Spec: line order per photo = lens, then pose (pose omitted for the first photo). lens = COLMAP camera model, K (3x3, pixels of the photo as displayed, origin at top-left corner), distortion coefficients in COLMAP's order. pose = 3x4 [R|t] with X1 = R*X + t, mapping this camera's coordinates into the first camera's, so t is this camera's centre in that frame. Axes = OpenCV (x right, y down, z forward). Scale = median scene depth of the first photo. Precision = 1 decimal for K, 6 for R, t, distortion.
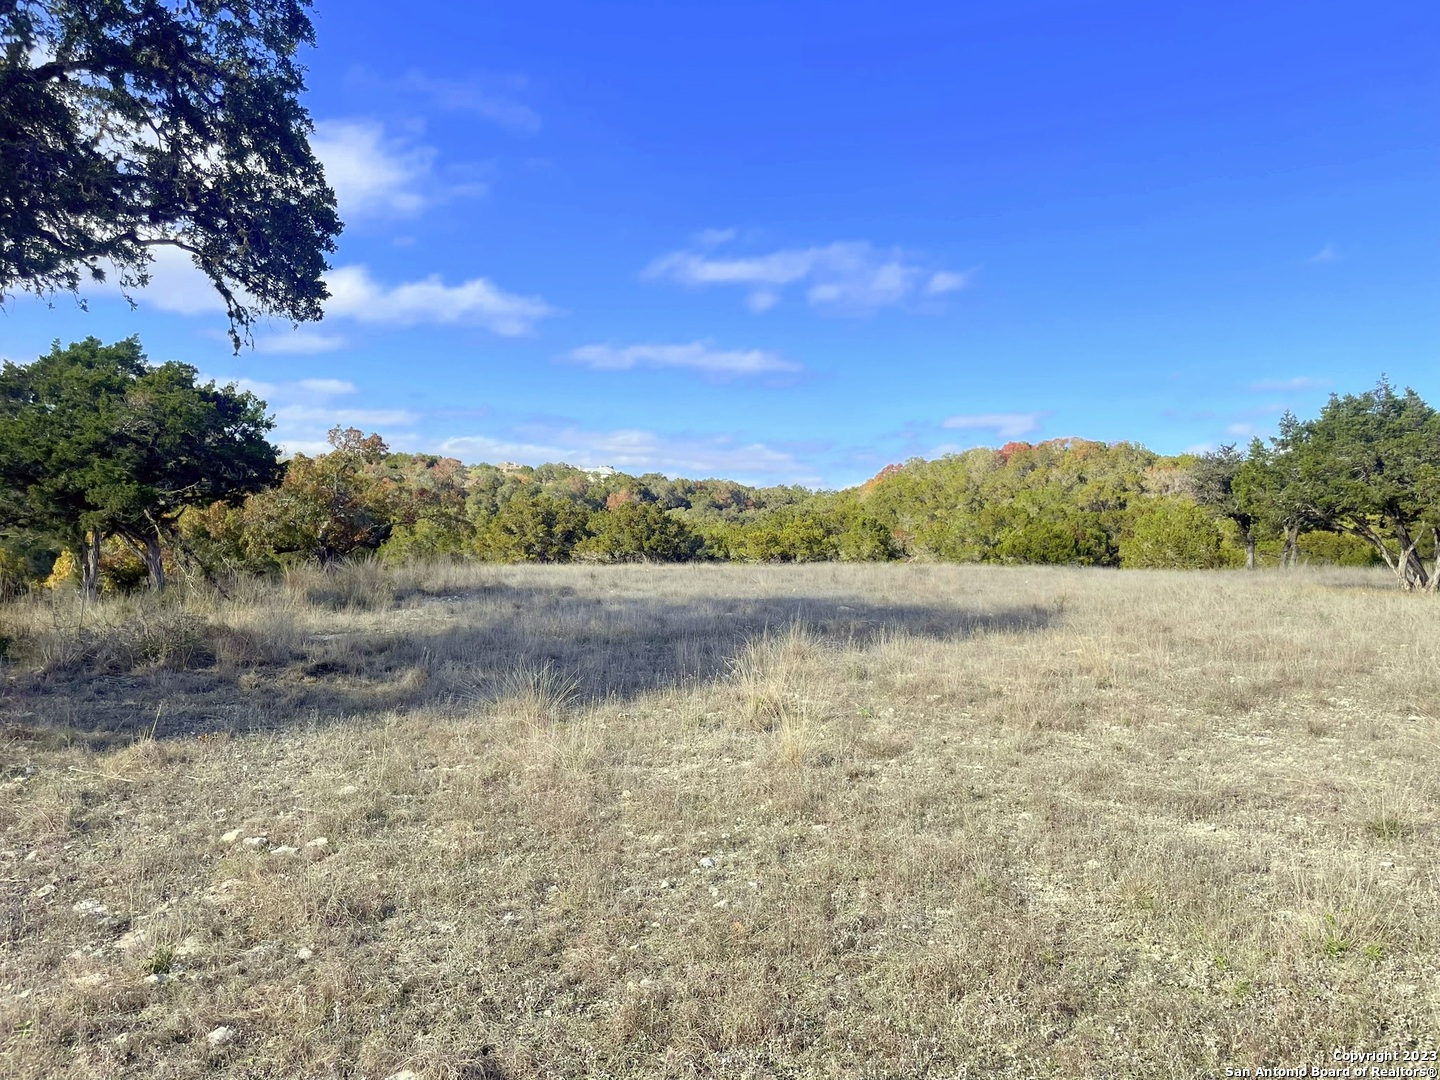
lens RADIAL K [[1096.2, 0, 721.2], [0, 1096.2, 541.7], [0, 0, 1]] dist [0.002854, -0.002714]
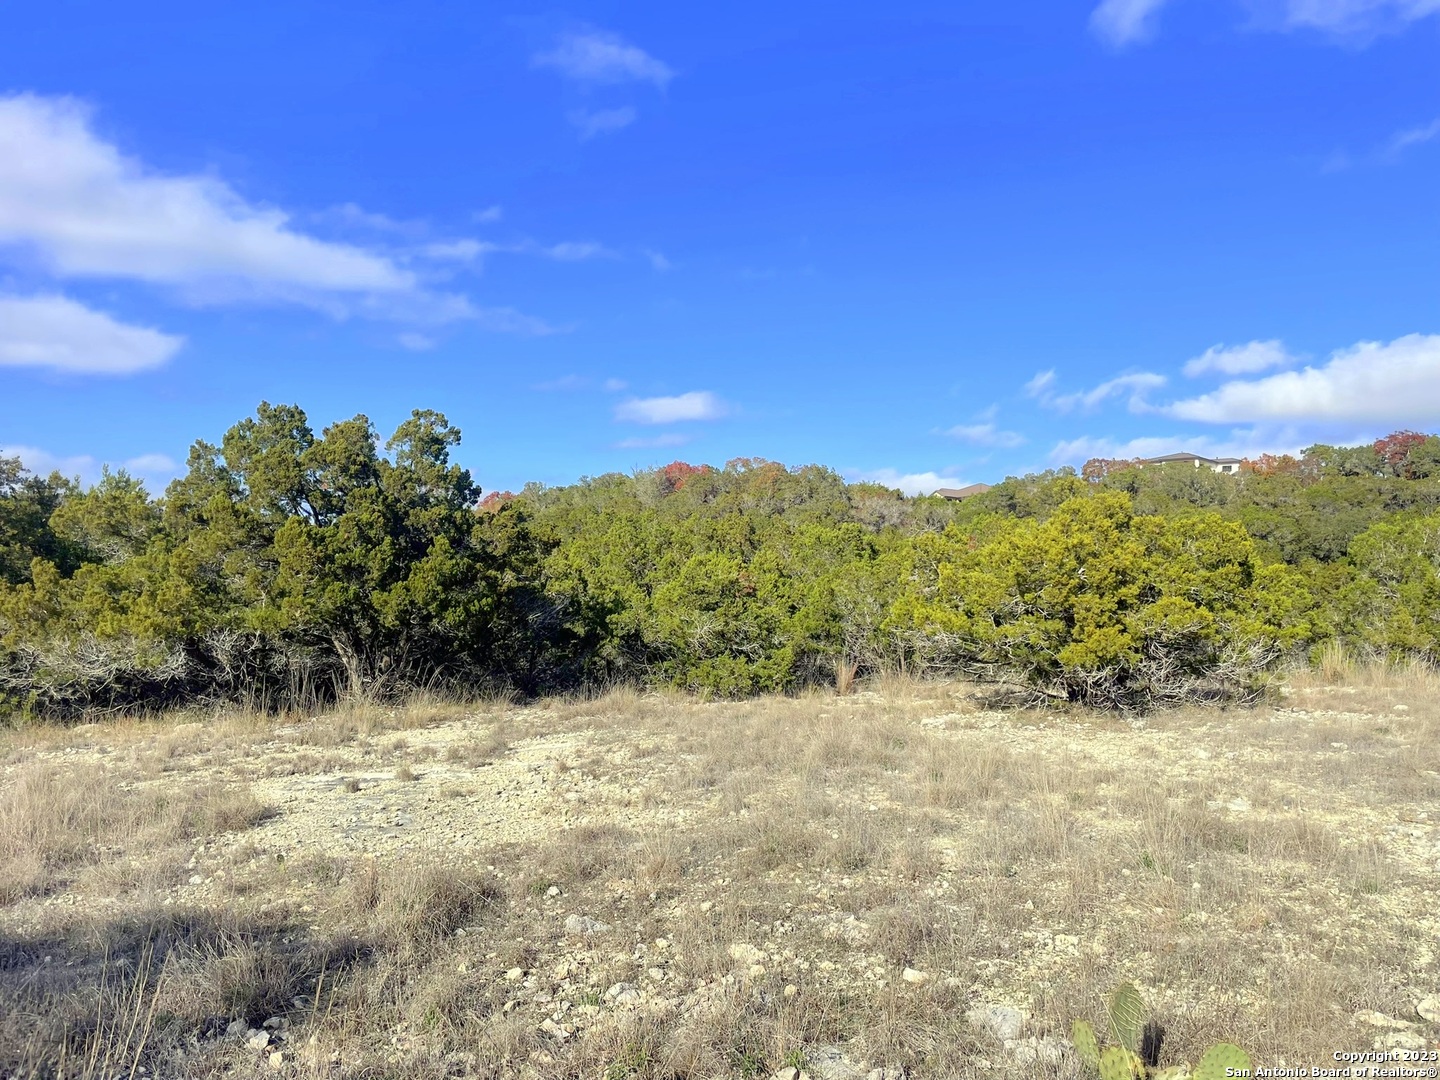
lens RADIAL K [[1096.2, 0, 720.7], [0, 1096.2, 540.1], [0, 0, 1]] dist [0.002854, -0.002714]
pose [[0.899496, 0.016402, 0.436621, -0.094968], [0.004053, 0.998939, -0.045877, 0.000682], [-0.436911, 0.043036, 0.898475, 0.723757]]
